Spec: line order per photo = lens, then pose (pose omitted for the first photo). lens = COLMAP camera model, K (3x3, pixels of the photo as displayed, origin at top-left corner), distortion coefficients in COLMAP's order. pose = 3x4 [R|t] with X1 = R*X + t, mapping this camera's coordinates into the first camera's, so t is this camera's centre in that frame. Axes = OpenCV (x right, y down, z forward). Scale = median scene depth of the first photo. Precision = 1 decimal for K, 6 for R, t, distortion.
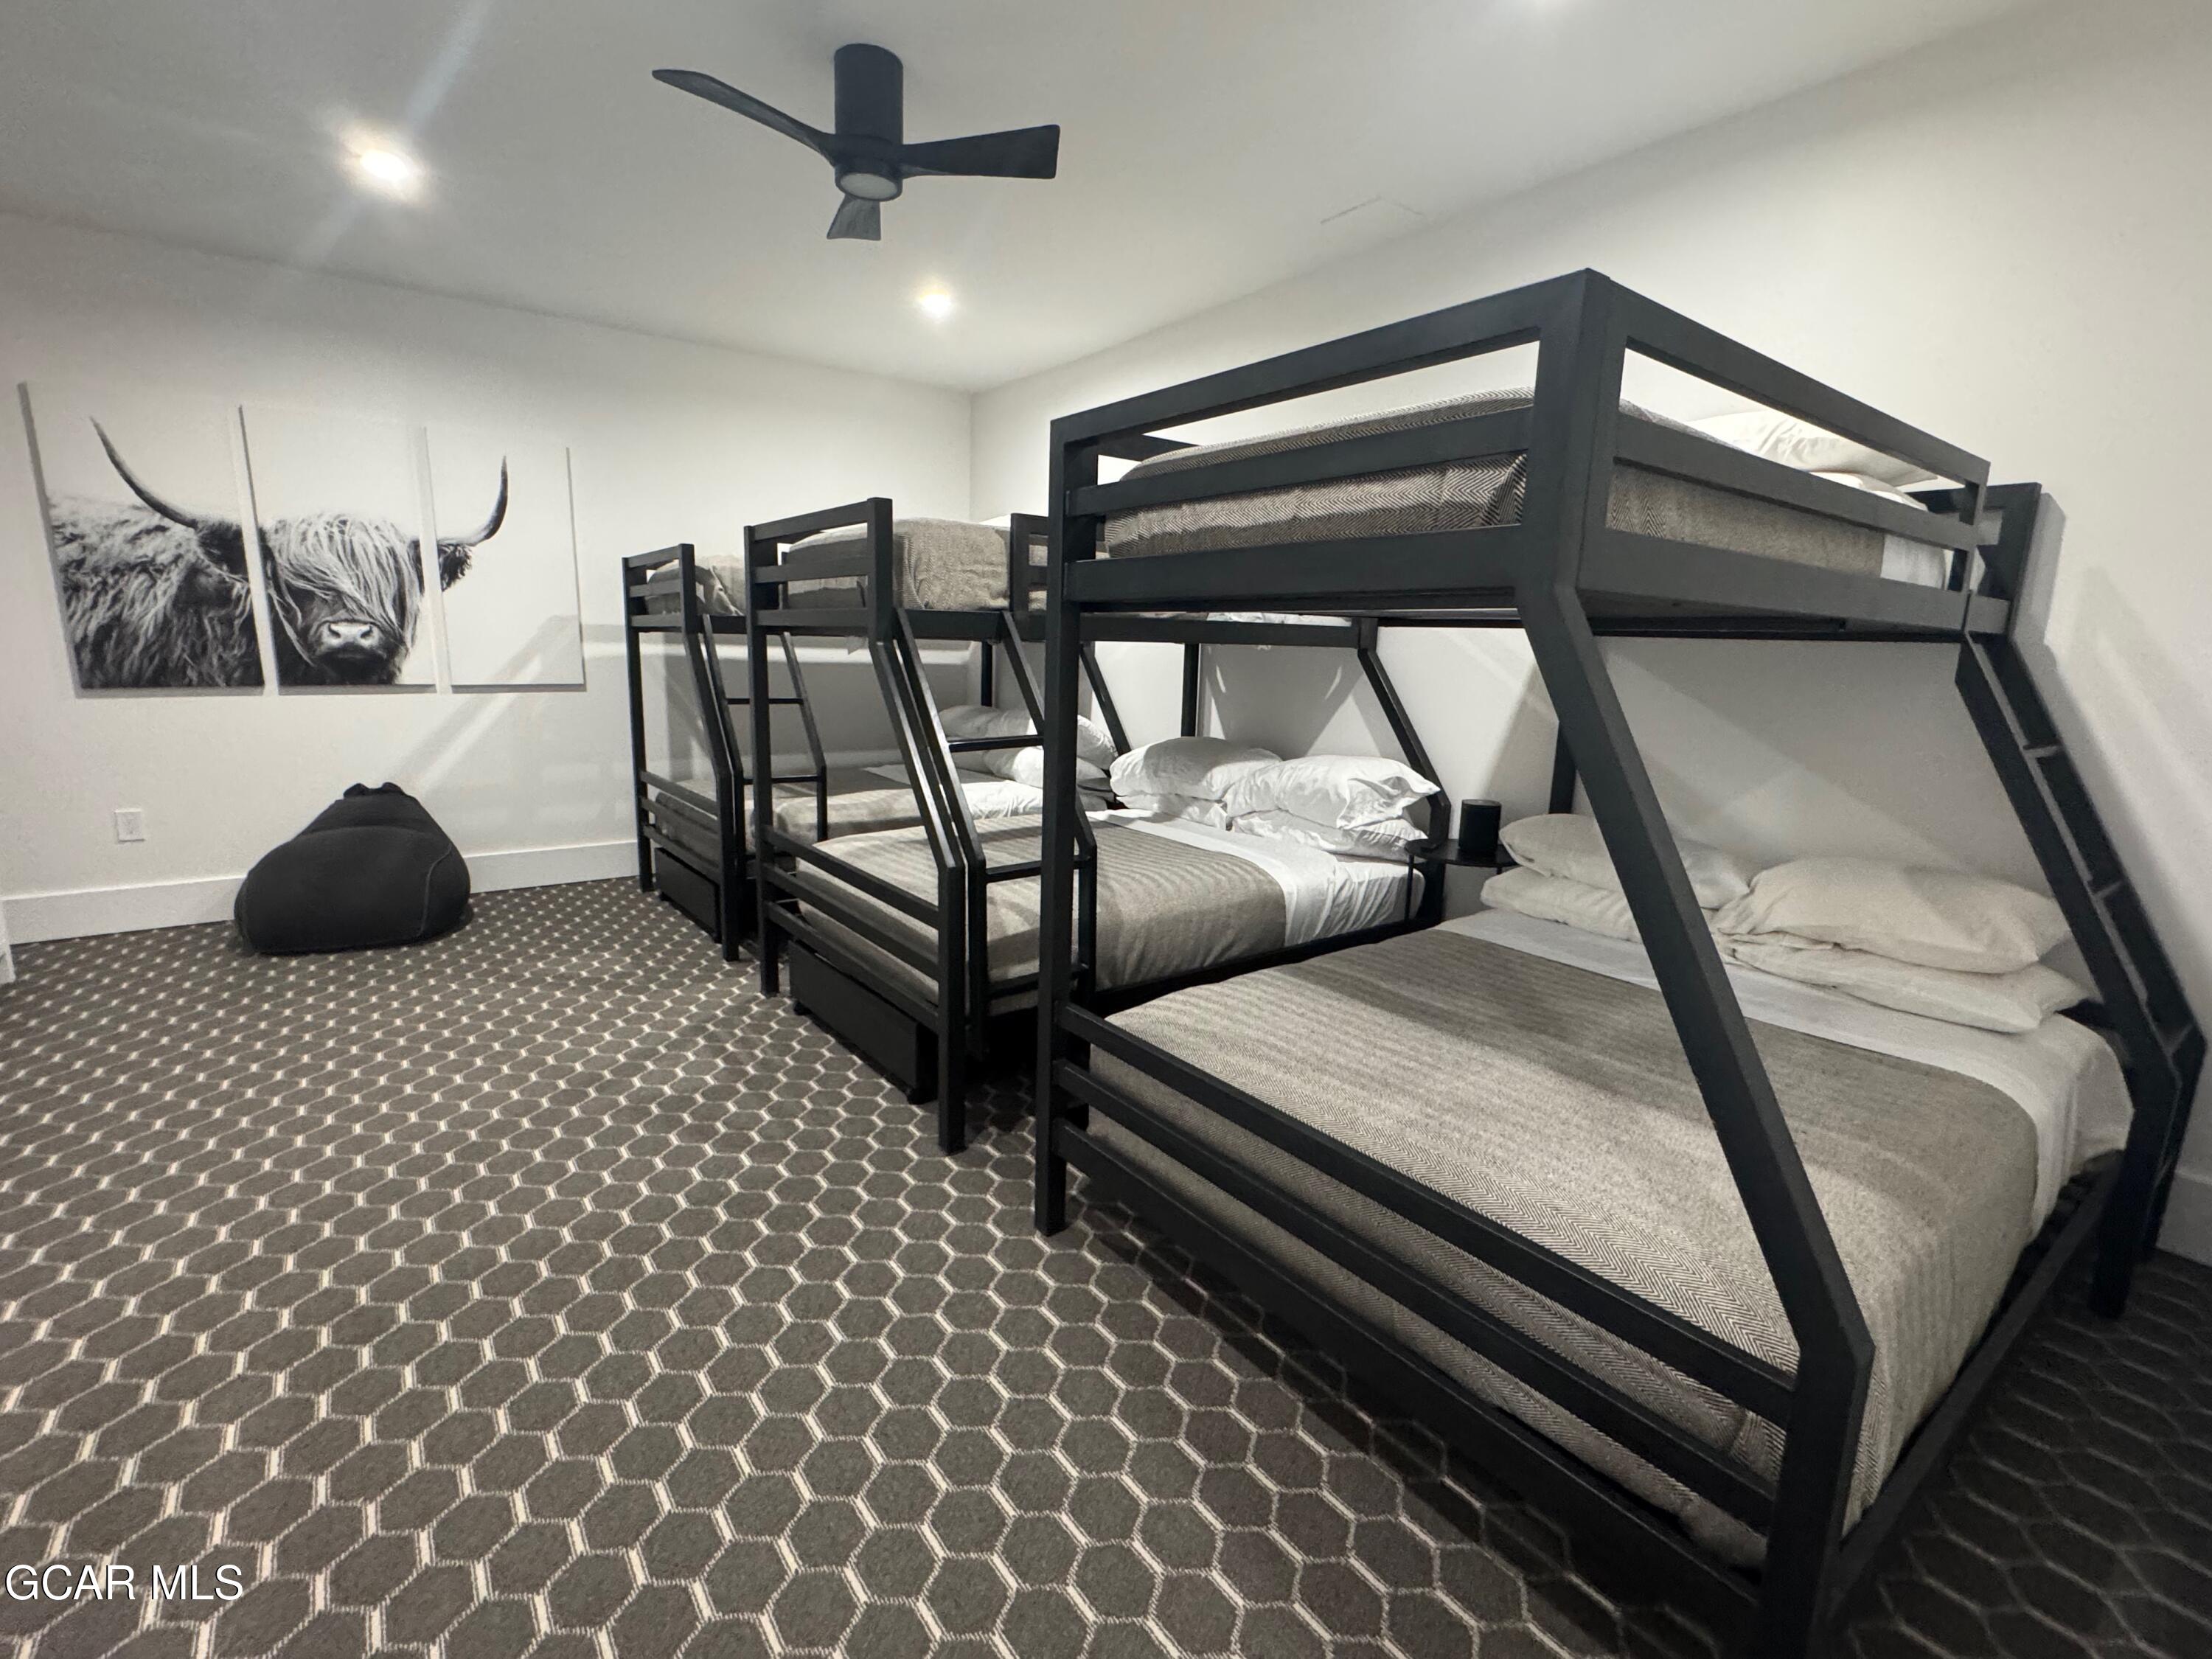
lens RADIAL K [[986.9, 0, 1103.6], [0, 986.9, 833.4], [0, 0, 1]] dist [-0.002968, -0.001282]
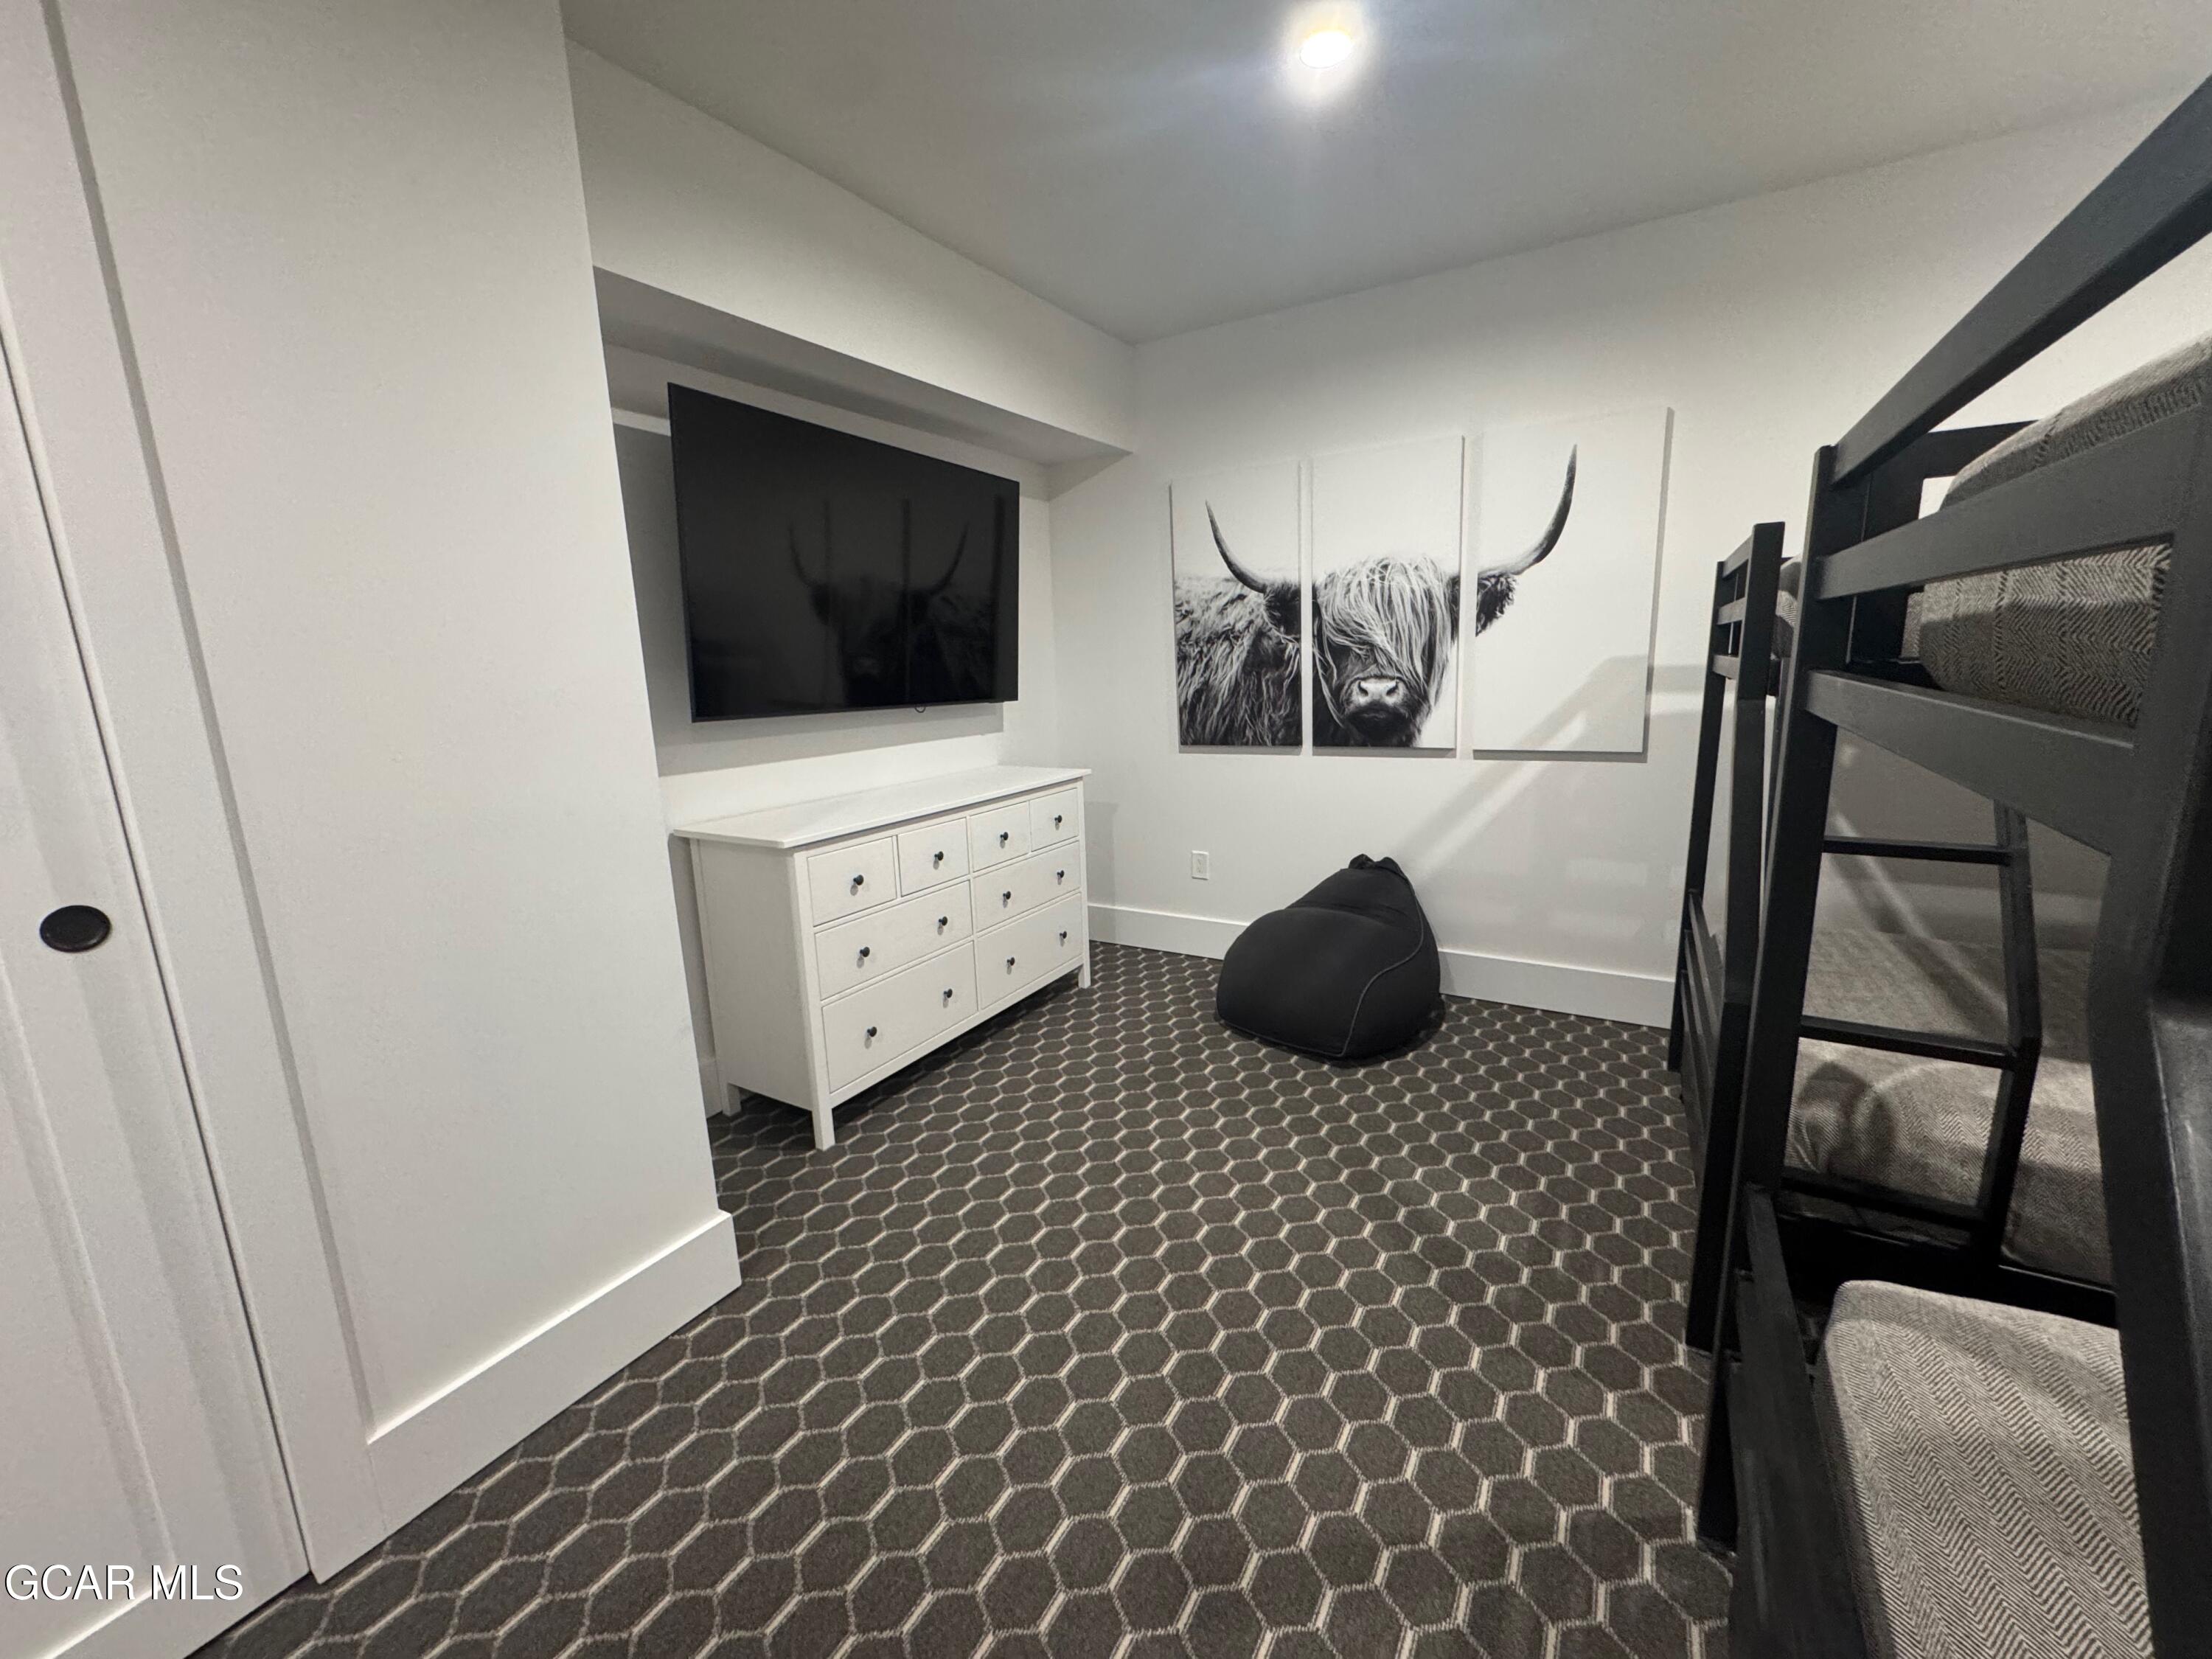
lens RADIAL K [[886.8, 0, 1102.0], [0, 886.8, 828.7], [0, 0, 1]] dist [0.004335, 0.000588]
pose [[0.374382, 0.137299, -0.917054, -0.106904], [-0.131211, 0.986870, 0.094185, -0.133307], [0.917944, 0.085067, 0.387481, 0.508829]]
